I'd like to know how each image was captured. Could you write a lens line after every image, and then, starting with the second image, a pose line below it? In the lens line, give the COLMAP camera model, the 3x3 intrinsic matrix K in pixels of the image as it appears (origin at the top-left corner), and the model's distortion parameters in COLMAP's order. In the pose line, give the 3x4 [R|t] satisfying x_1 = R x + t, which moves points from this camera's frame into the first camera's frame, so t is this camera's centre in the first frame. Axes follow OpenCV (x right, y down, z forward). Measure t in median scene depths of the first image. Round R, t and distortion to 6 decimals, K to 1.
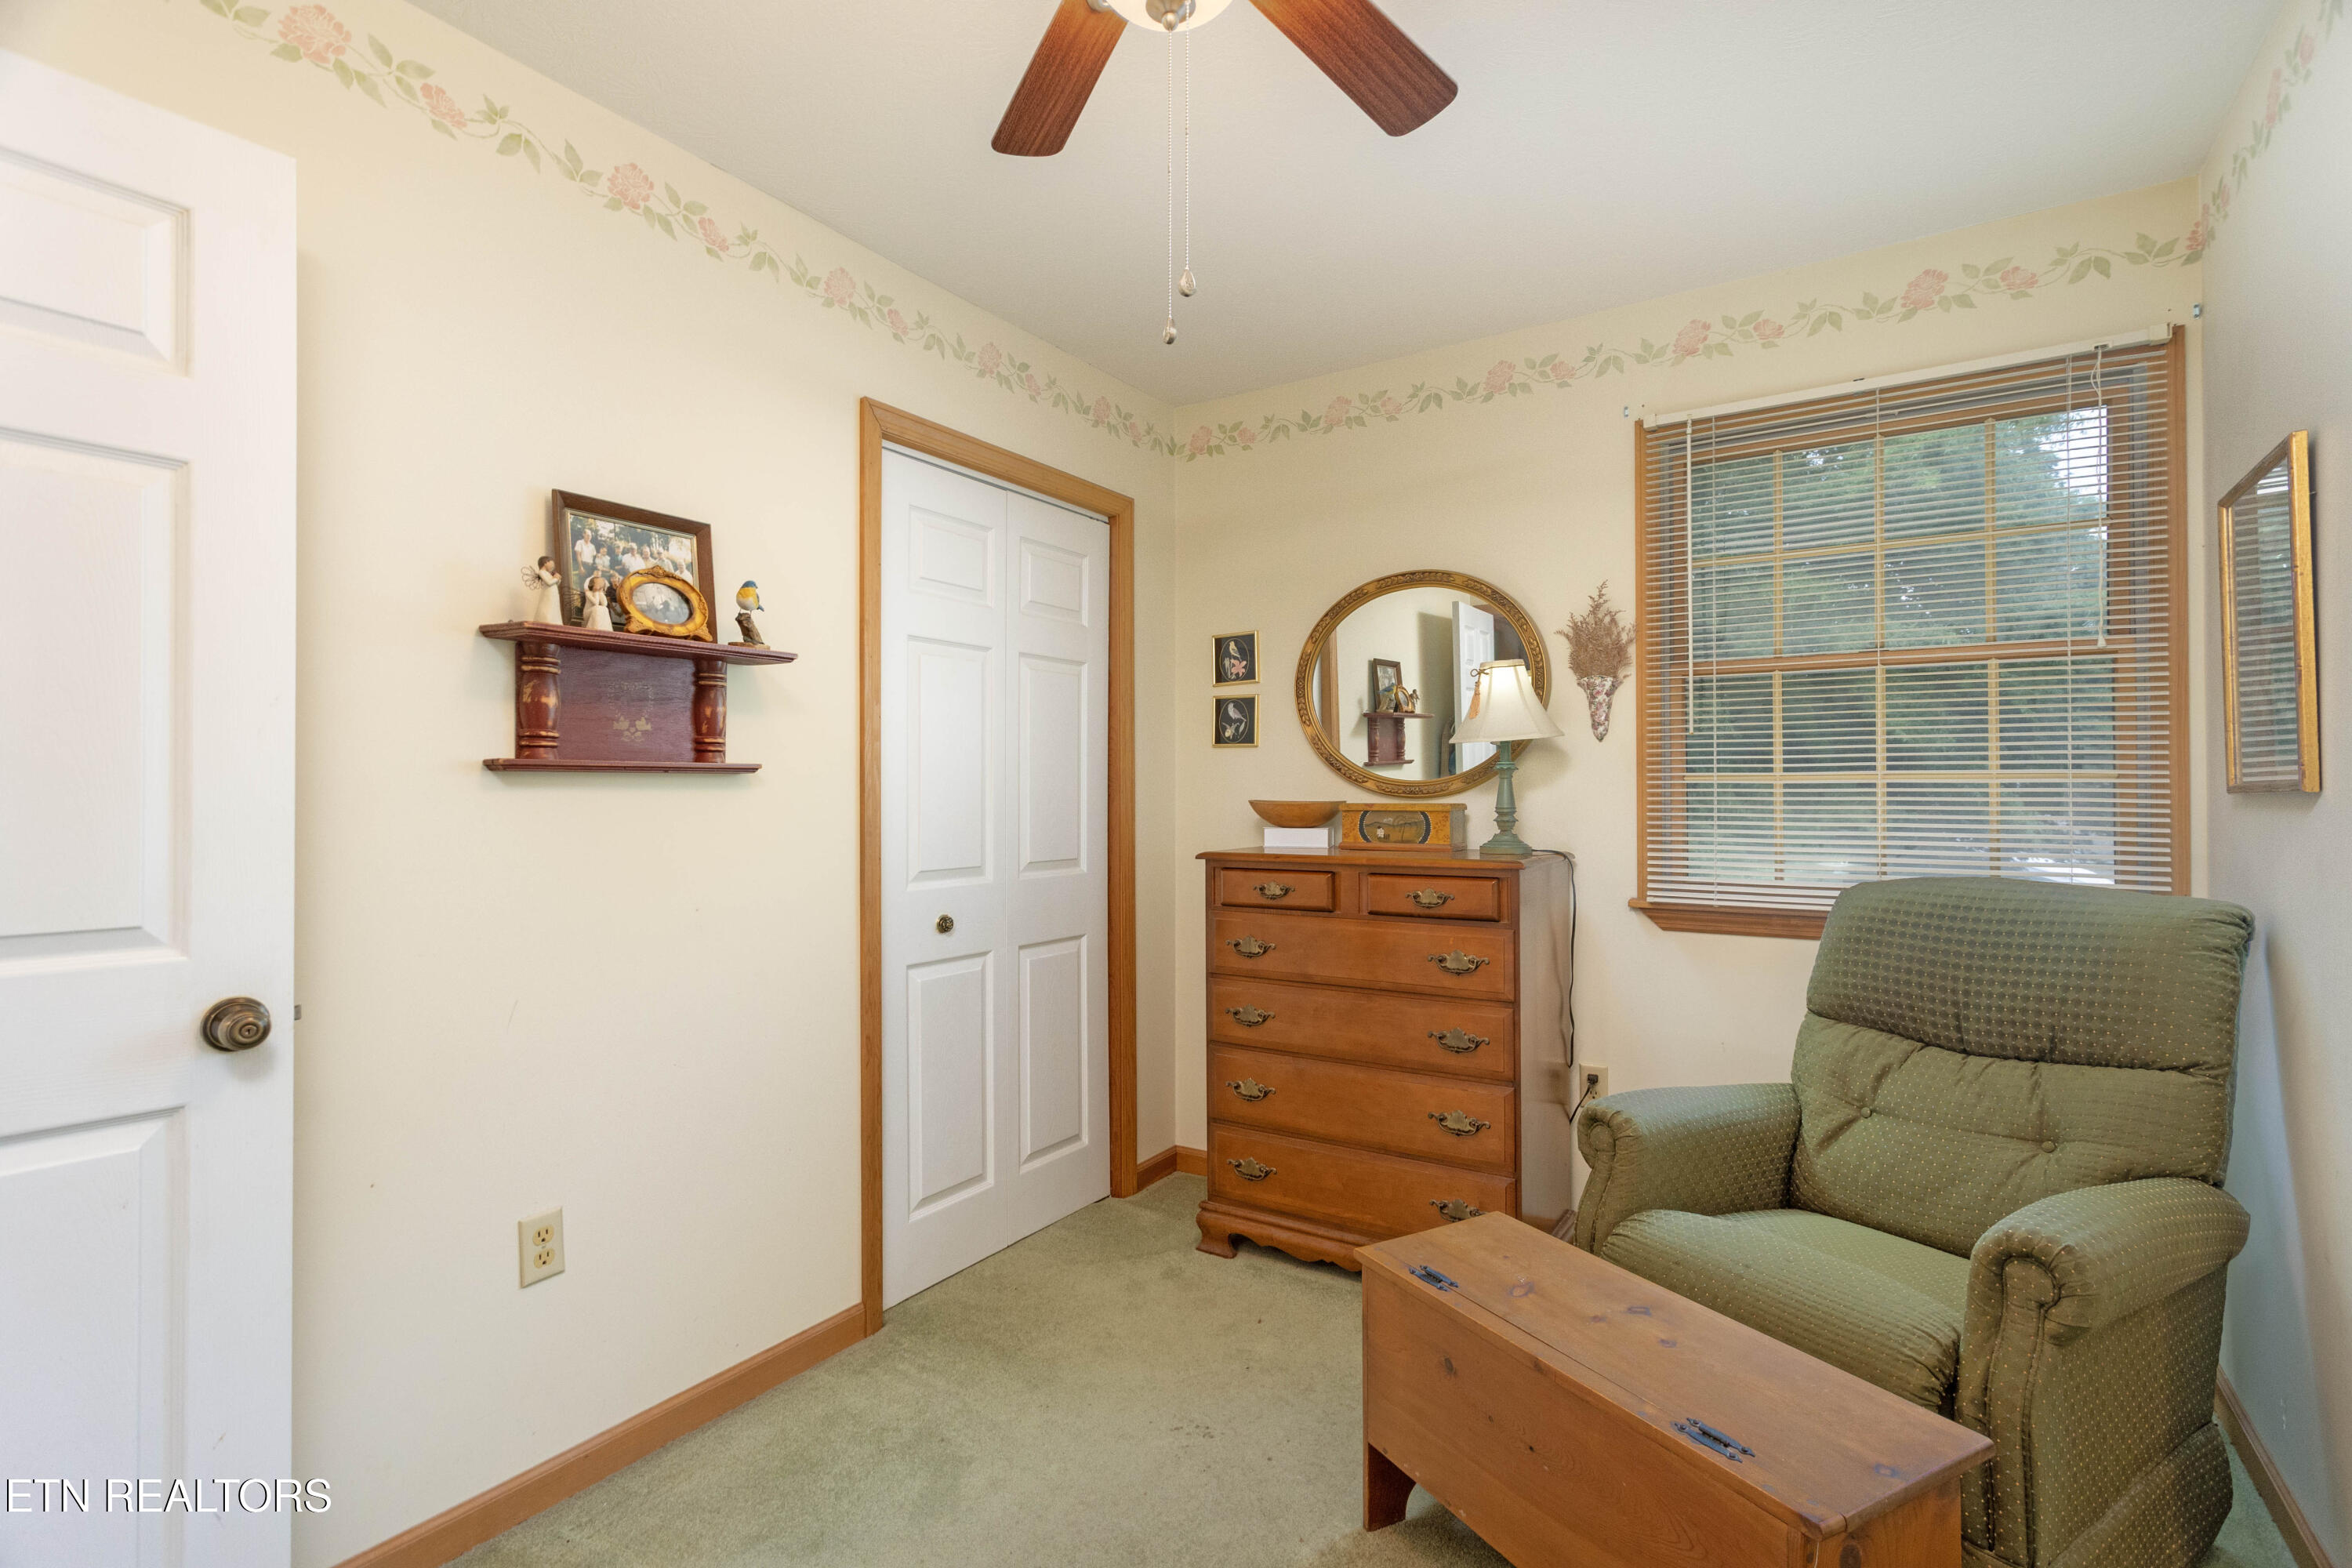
lens RADIAL K [[1115.1, 0, 1155.5], [0, 1115.1, 784.7], [0, 0, 1]] dist [-0.000309, 0.001639]
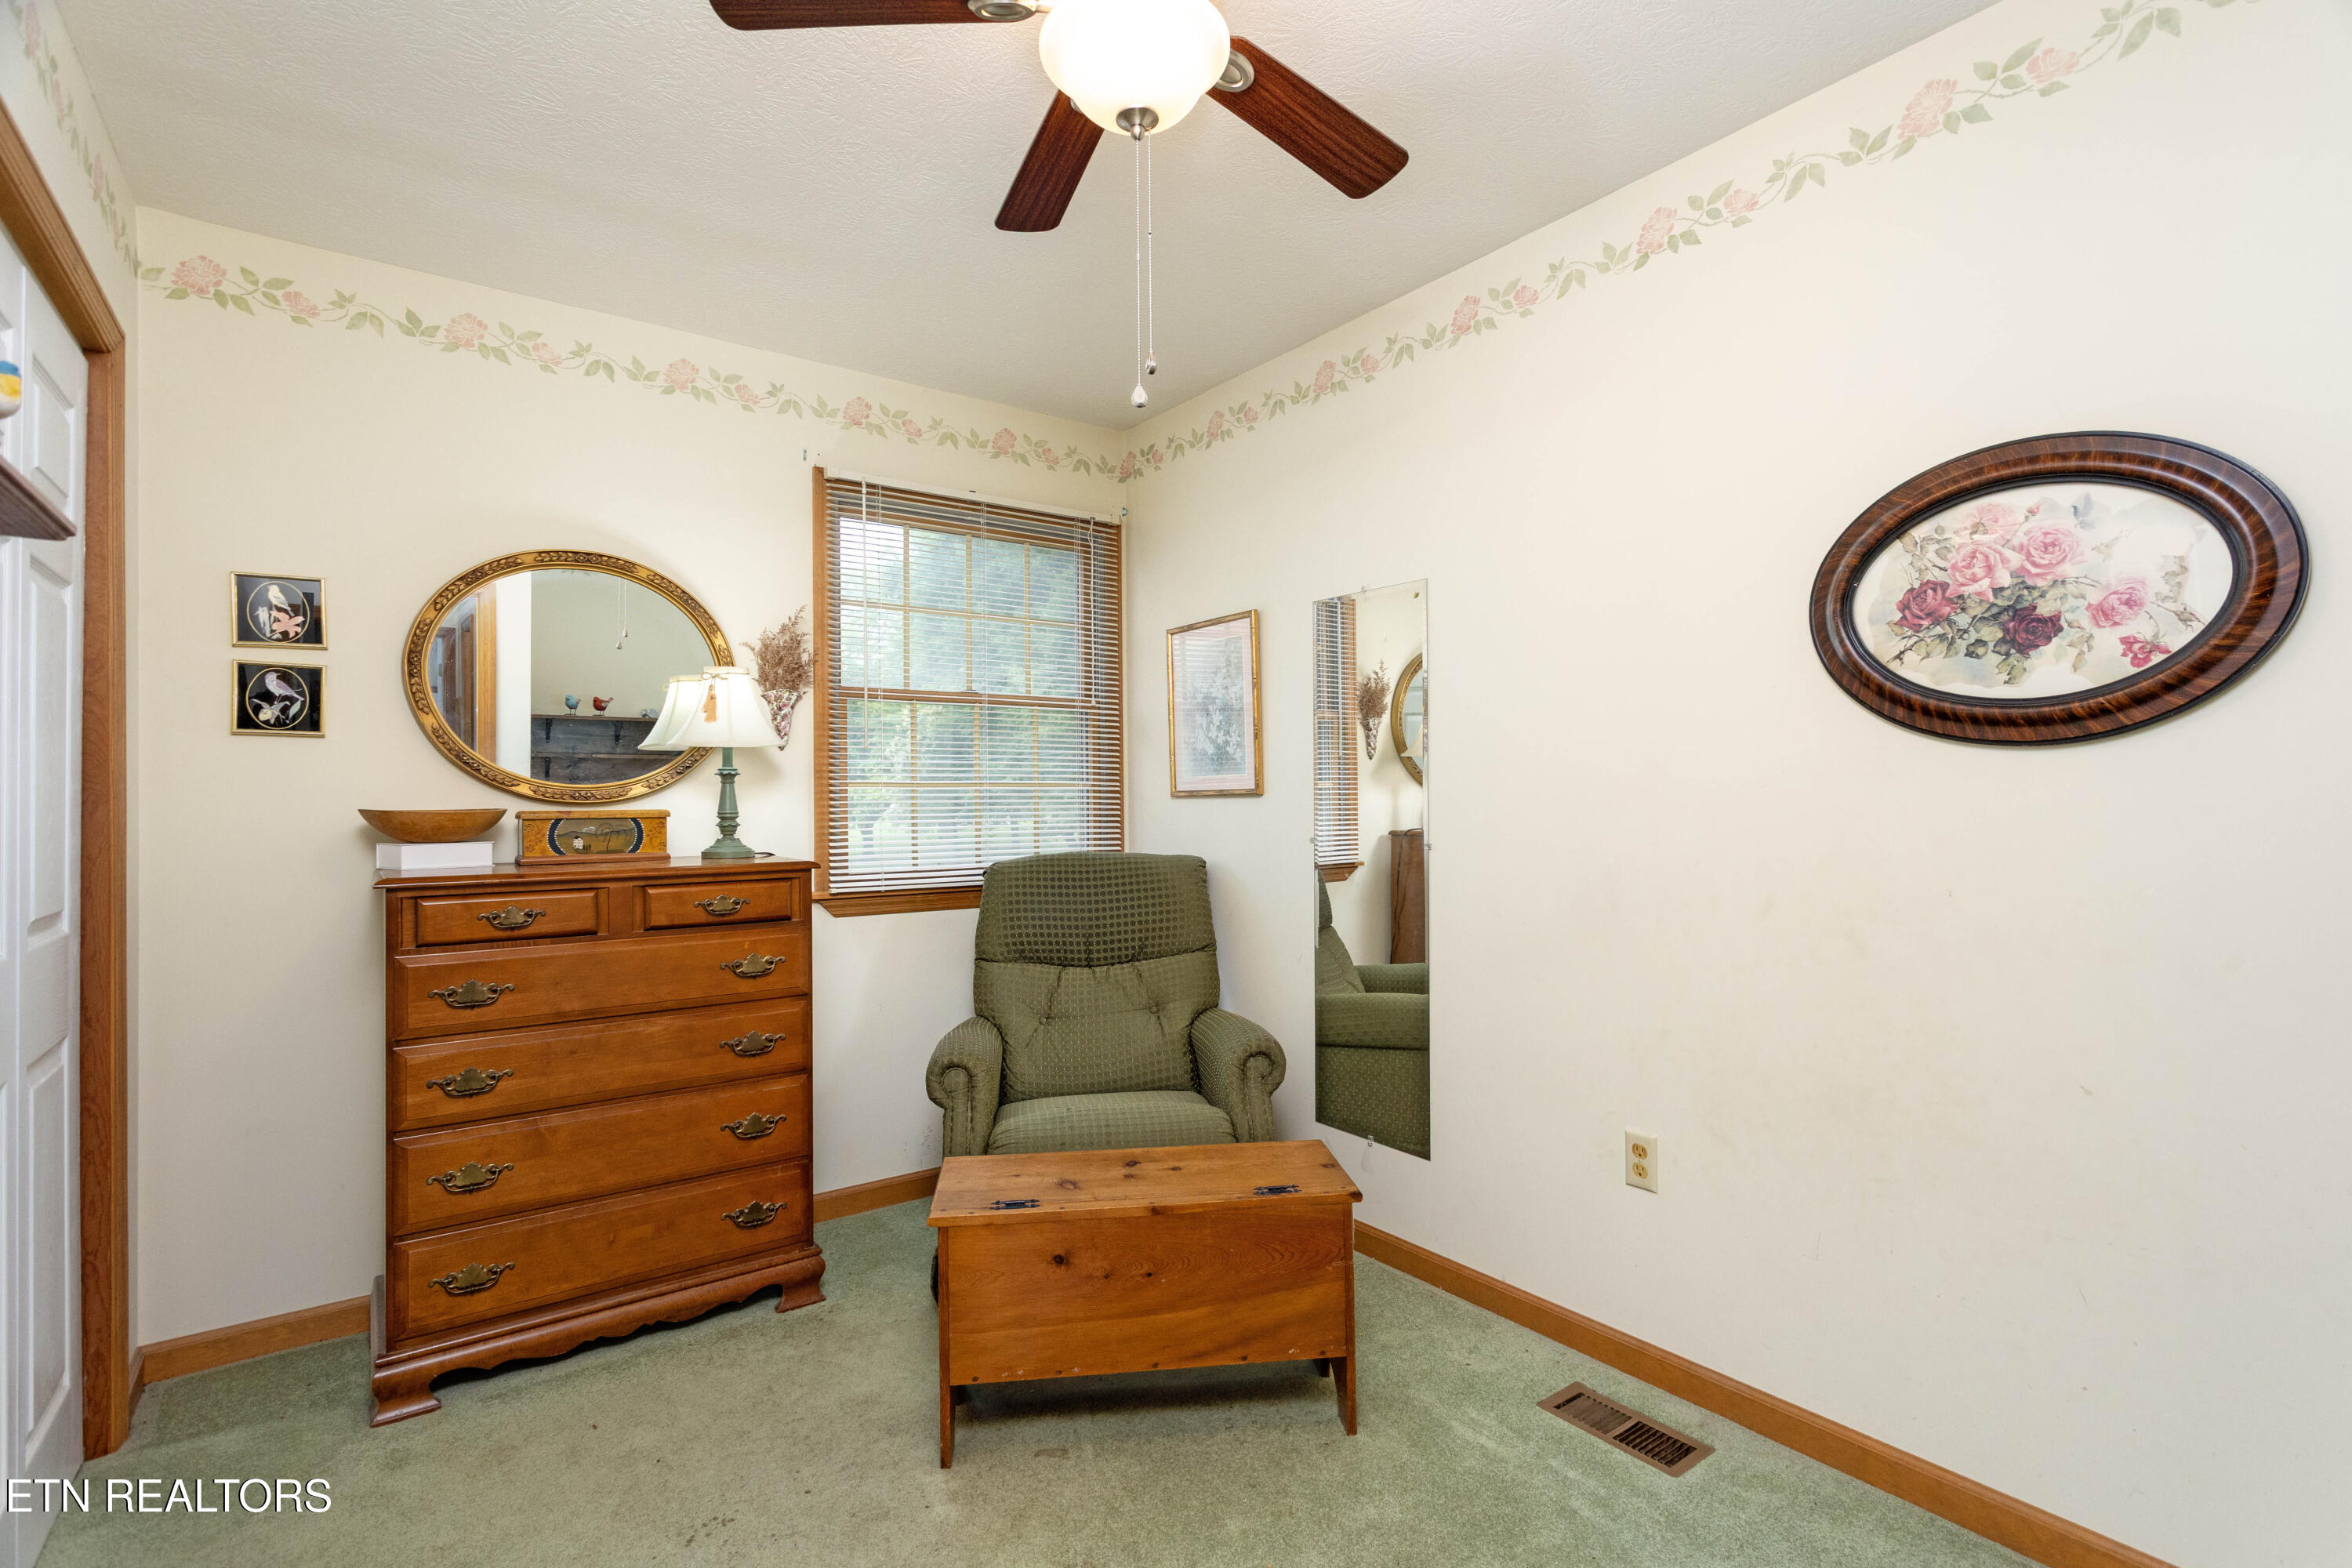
lens RADIAL K [[1115.1, 0, 1176.2], [0, 1115.1, 805.3], [0, 0, 1]] dist [-0.000309, 0.001639]
pose [[0.344888, 0.001153, 0.938643, -0.471894], [0.003735, 0.999990, -0.002601, 0.017476], [-0.938636, 0.004403, 0.344880, 0.262471]]
